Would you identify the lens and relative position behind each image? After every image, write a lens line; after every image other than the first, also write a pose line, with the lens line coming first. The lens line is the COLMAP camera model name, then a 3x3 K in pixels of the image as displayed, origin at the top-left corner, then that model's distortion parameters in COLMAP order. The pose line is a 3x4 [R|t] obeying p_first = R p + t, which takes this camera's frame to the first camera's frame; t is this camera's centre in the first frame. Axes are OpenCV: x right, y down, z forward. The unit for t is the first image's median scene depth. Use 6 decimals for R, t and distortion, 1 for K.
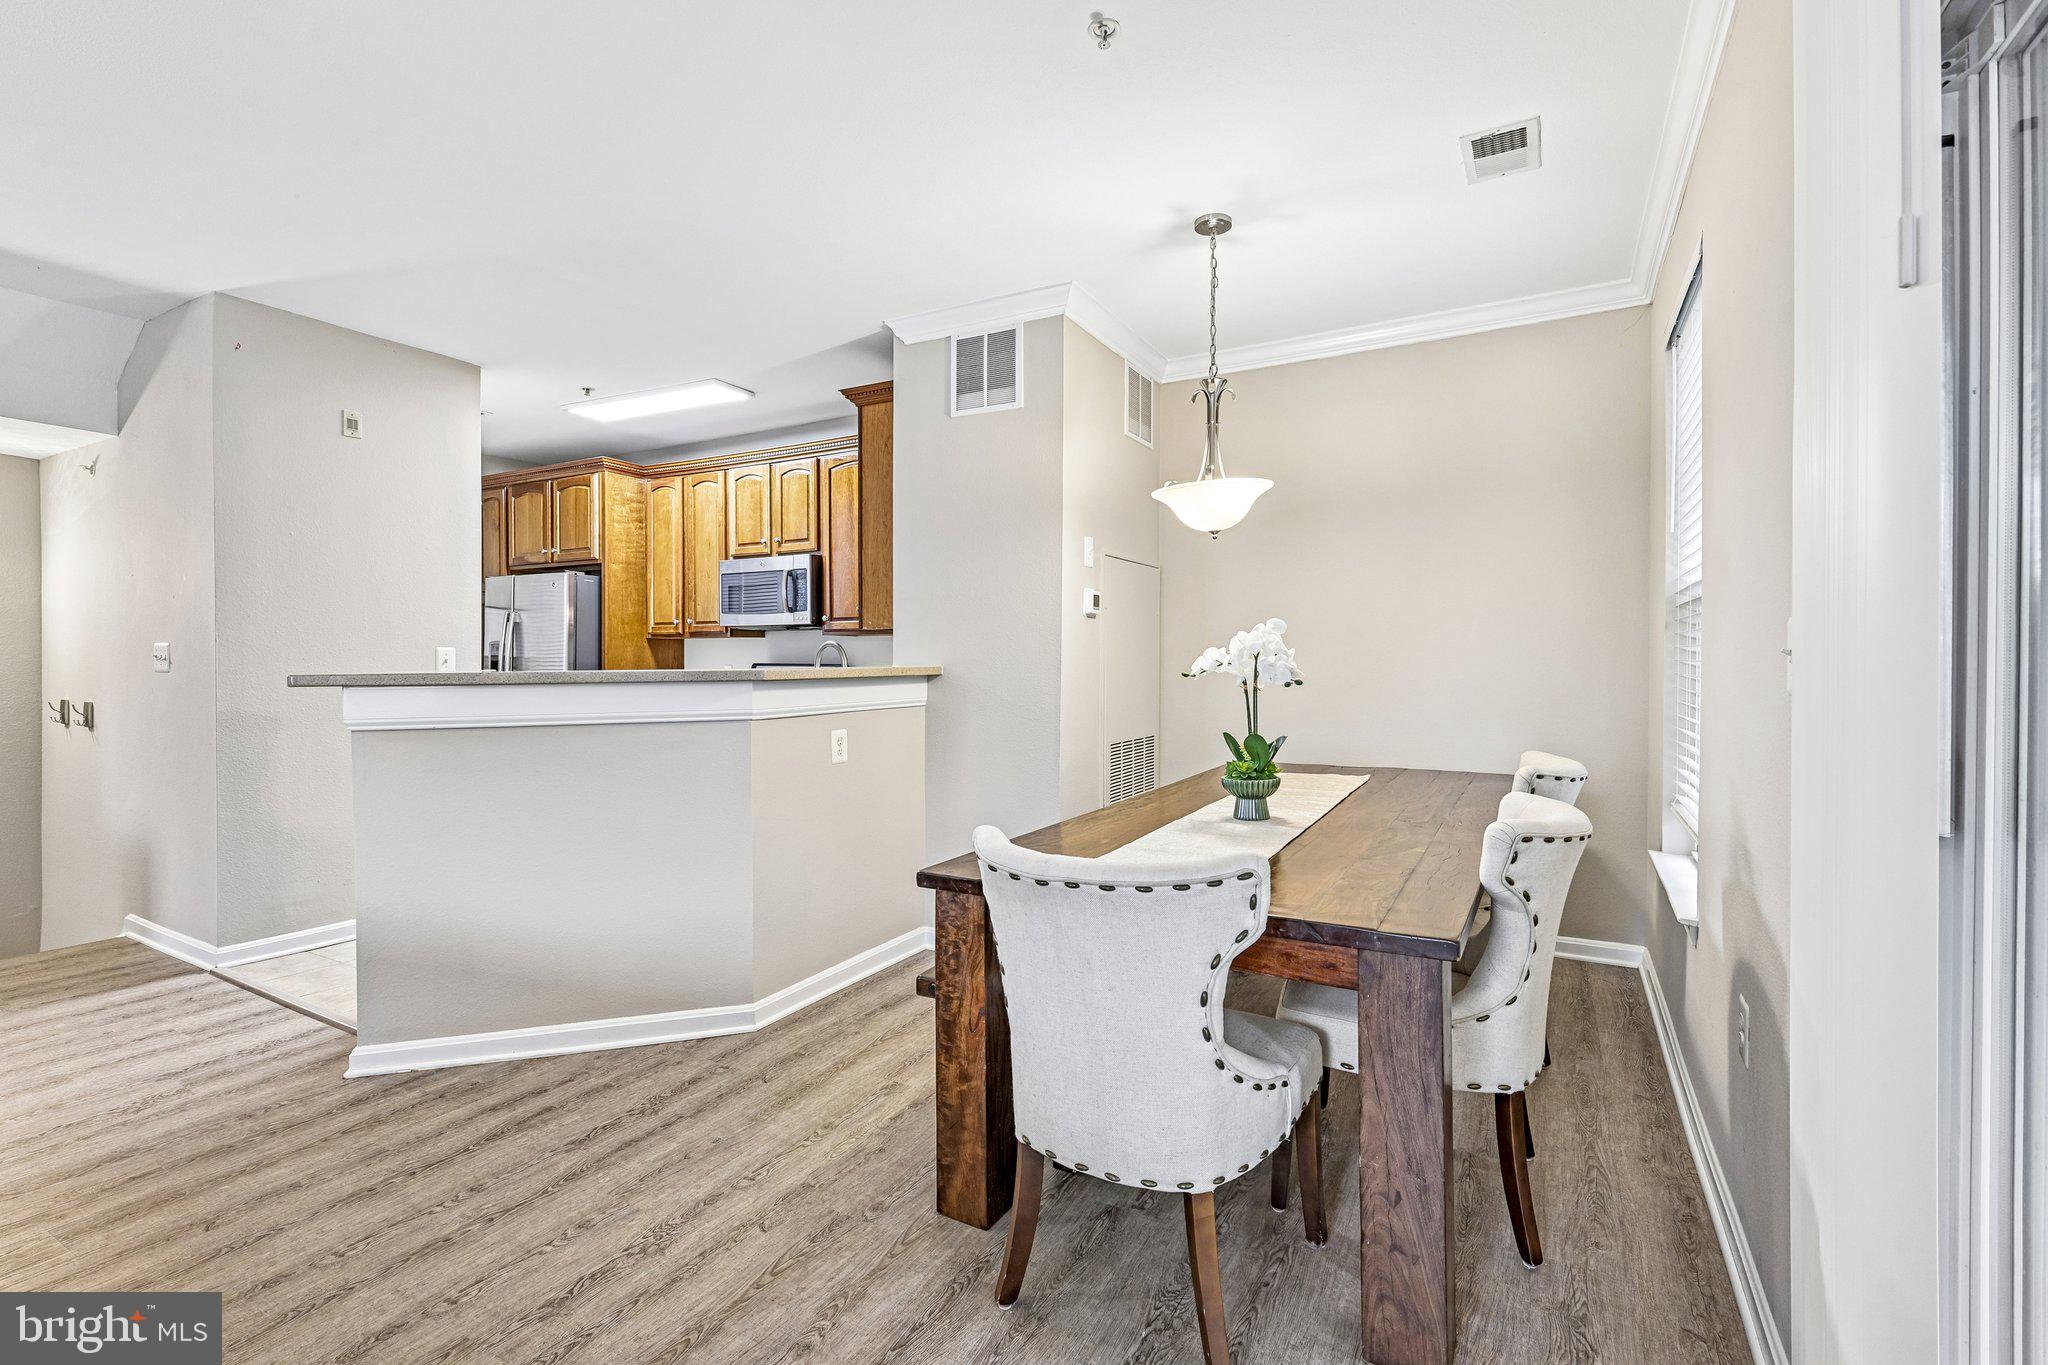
lens RADIAL K [[907.4, 0, 1048.4], [0, 907.4, 675.8], [0, 0, 1]] dist [-0.003060, -0.000186]
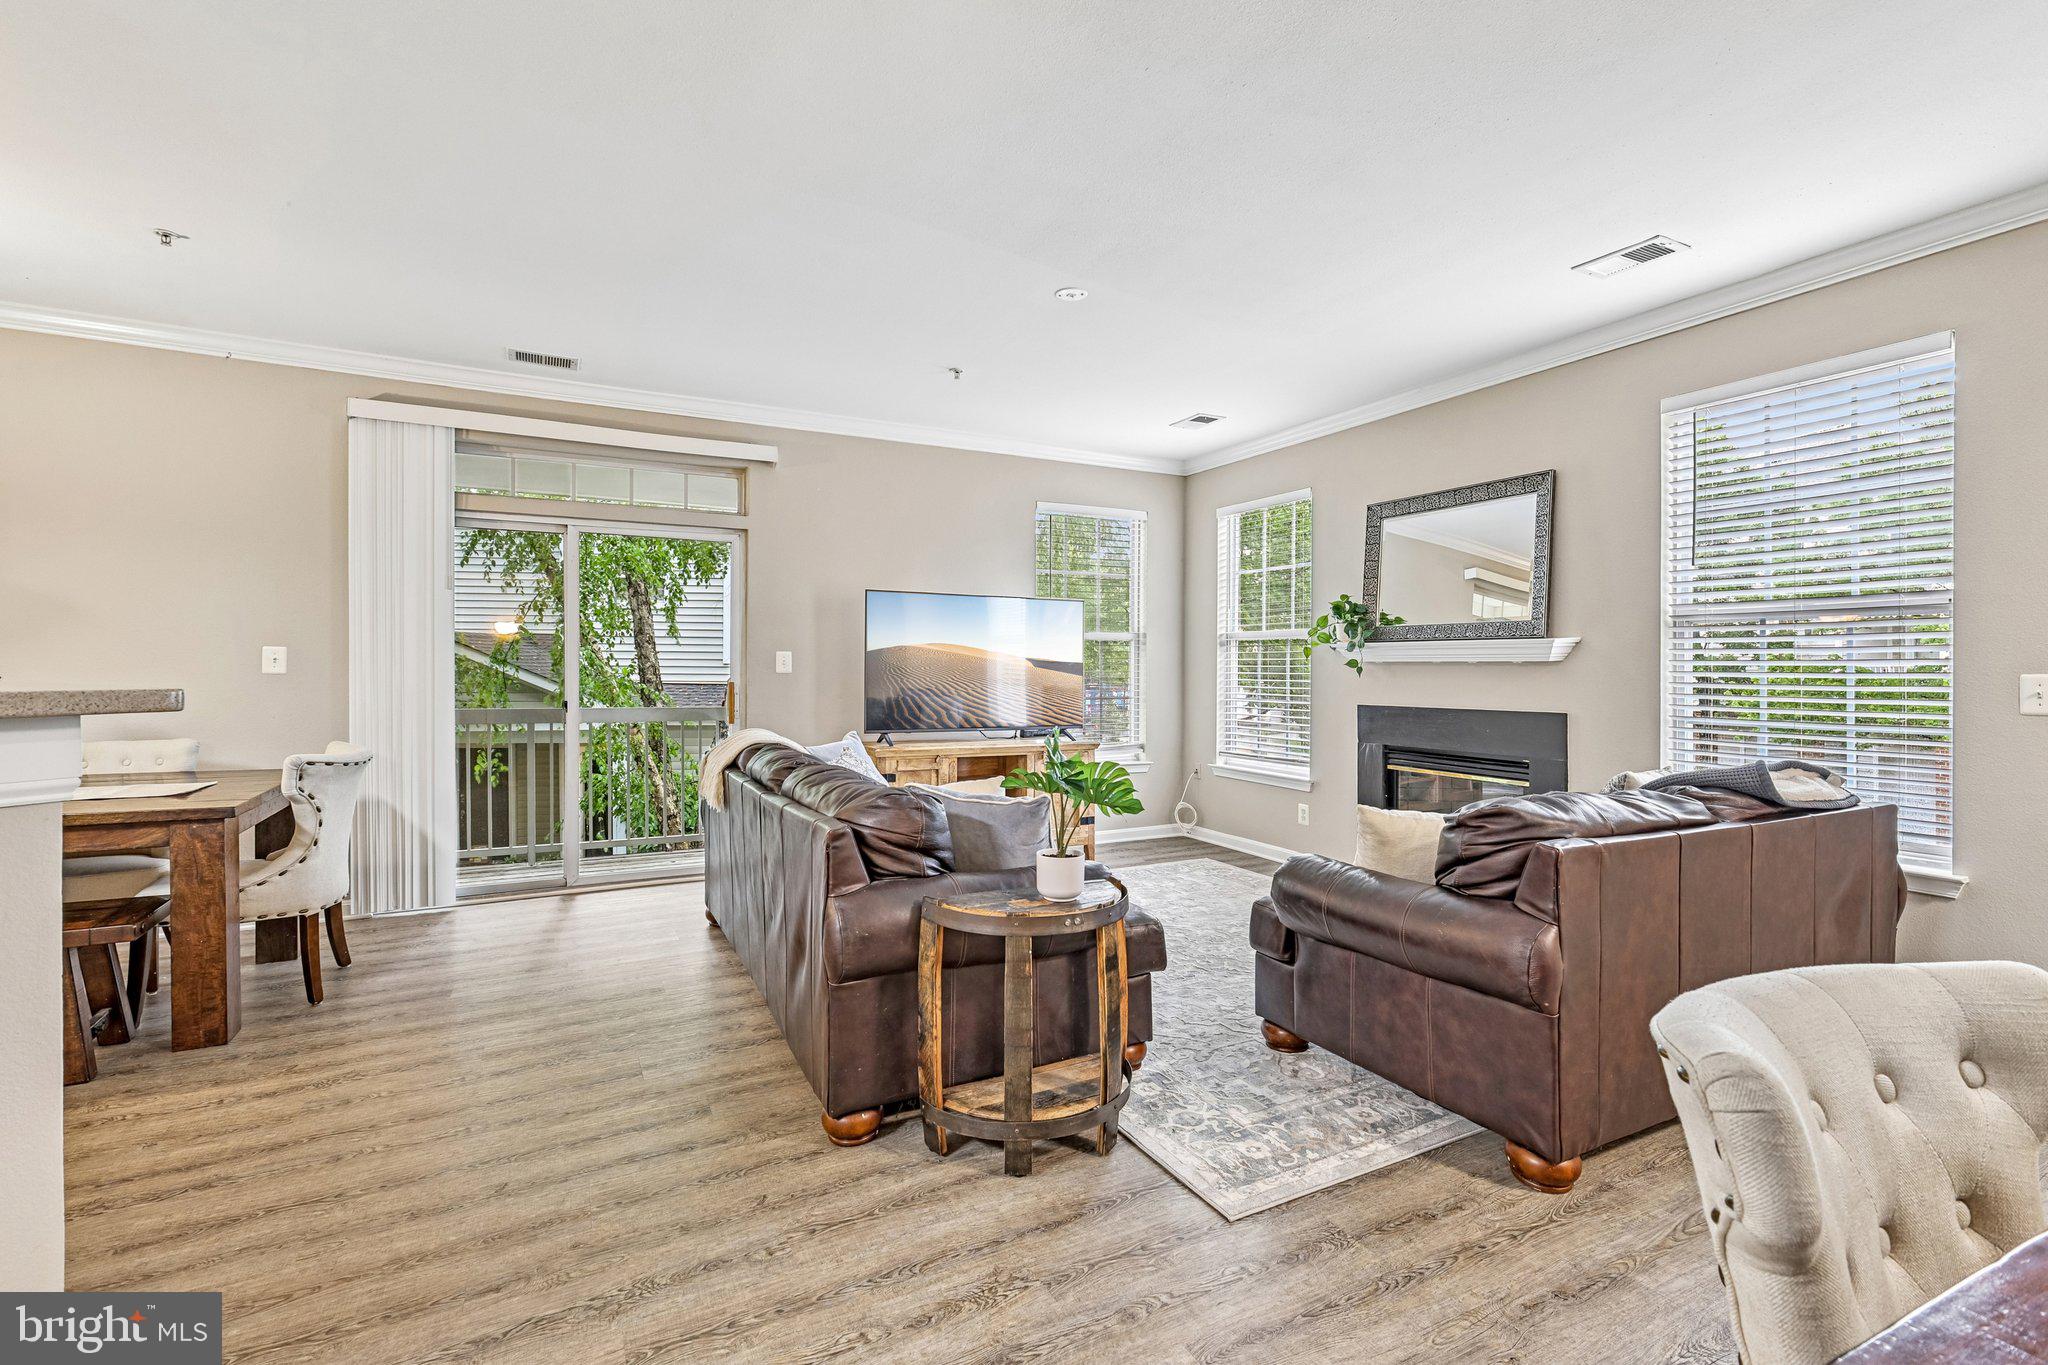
lens RADIAL K [[928.9, 0, 1006.3], [0, 928.9, 654.9], [0, 0, 1]] dist [0.016432, 0.000166]
pose [[-0.820208, 0.006280, 0.572031, -1.006840], [0.007676, 0.999971, 0.000029, -0.007871], [-0.572014, 0.004415, -0.820232, 0.766001]]
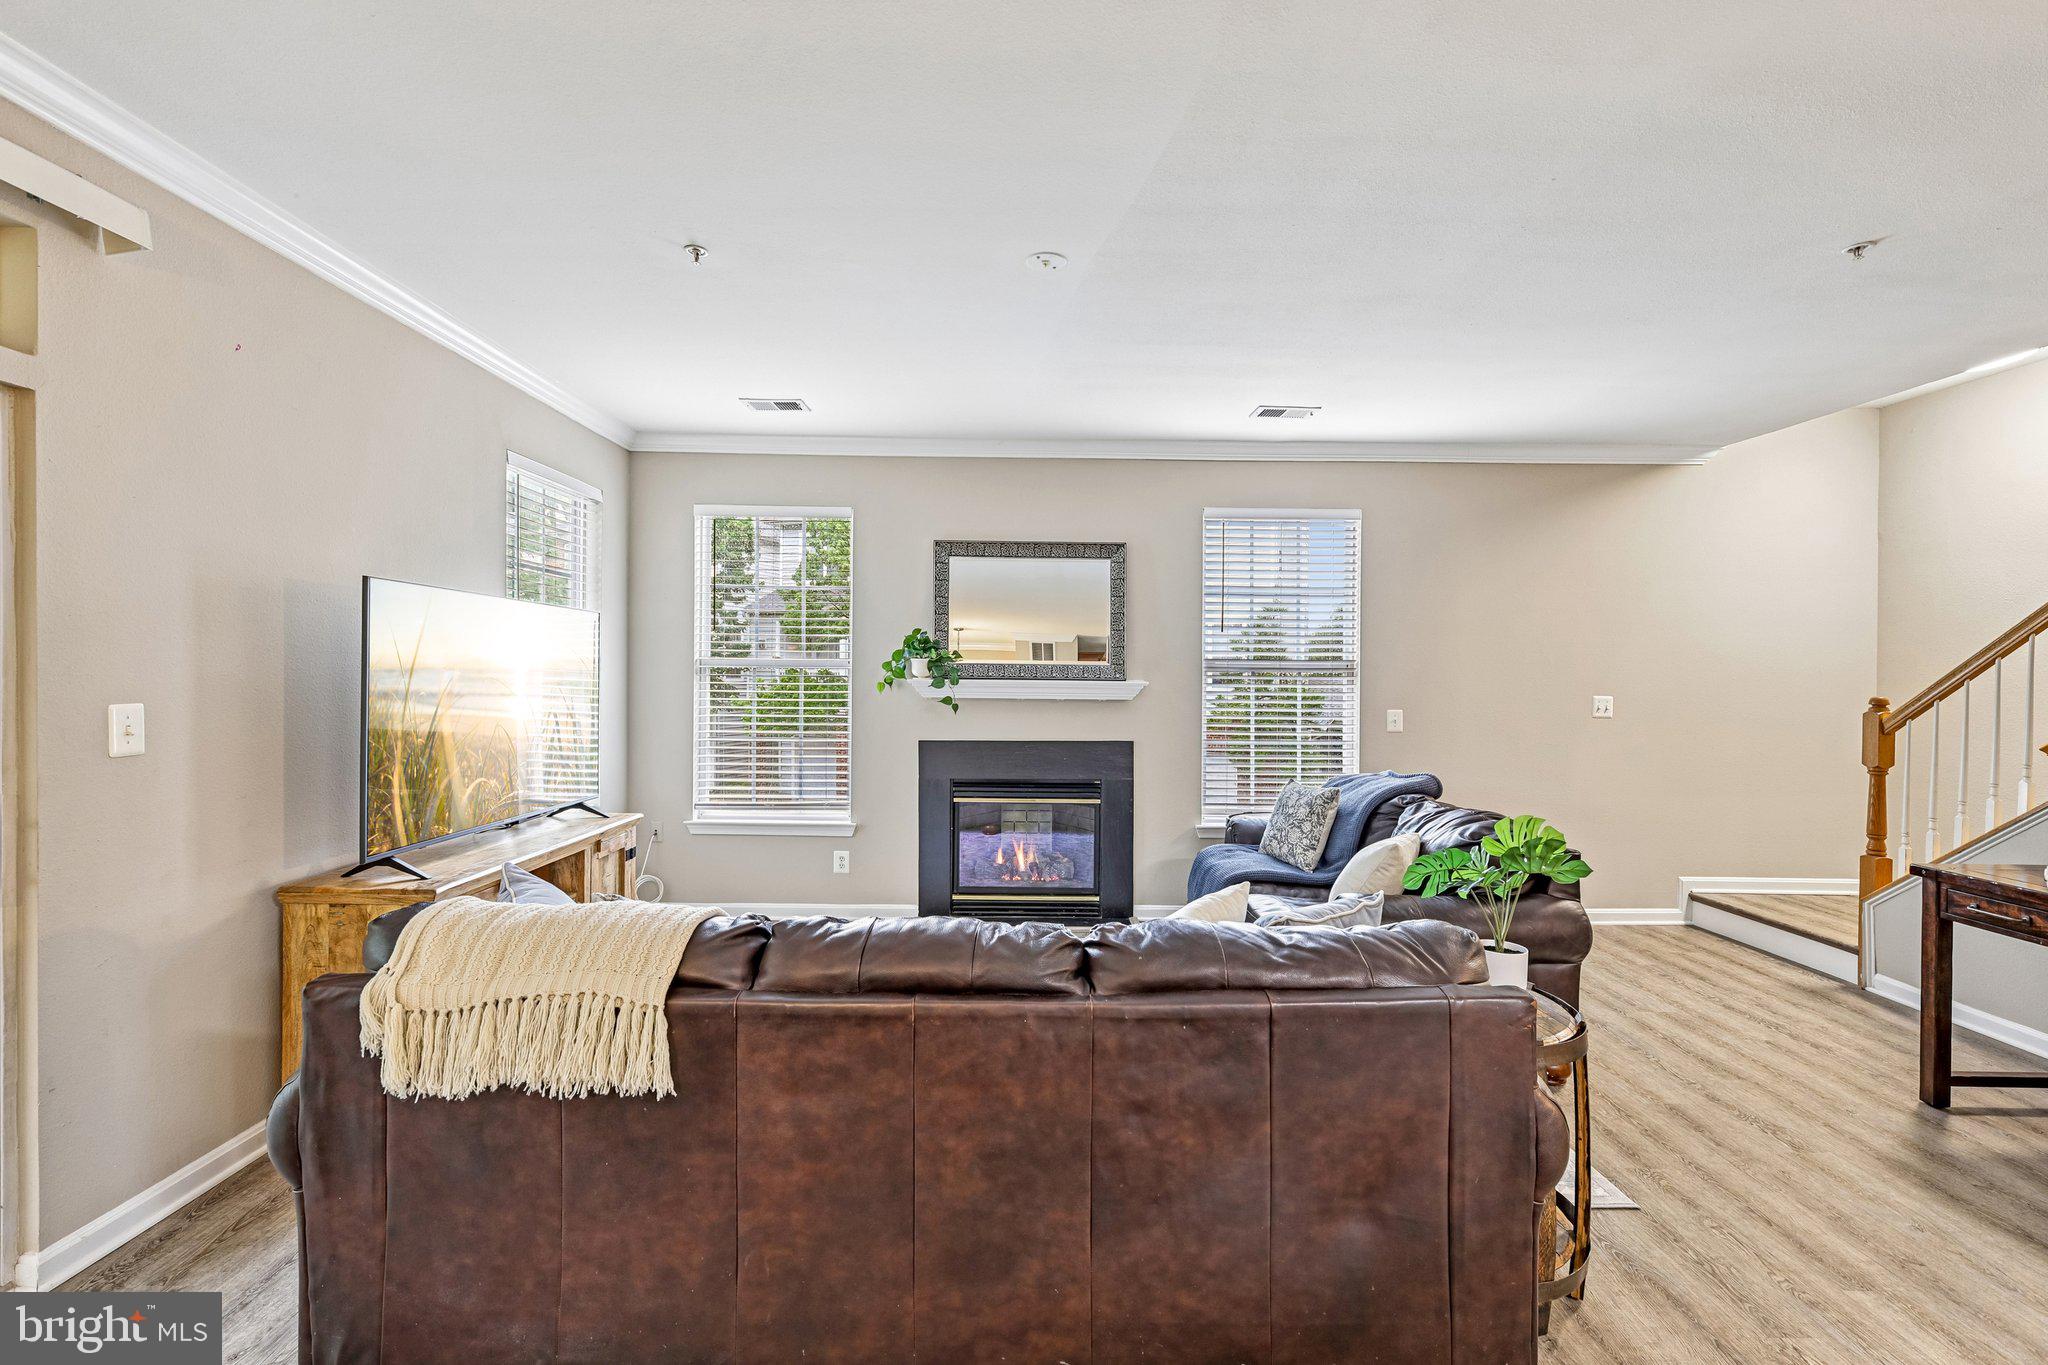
lens RADIAL K [[937.3, 0, 1024.0], [0, 937.3, 682.5], [0, 0, 1]] dist [0.019264, -0.000004]
pose [[-0.872076, 0.000191, -0.489371, -0.180649], [-0.015397, 0.999494, 0.027827, -0.051824], [0.489129, 0.031802, -0.871632, 0.617942]]
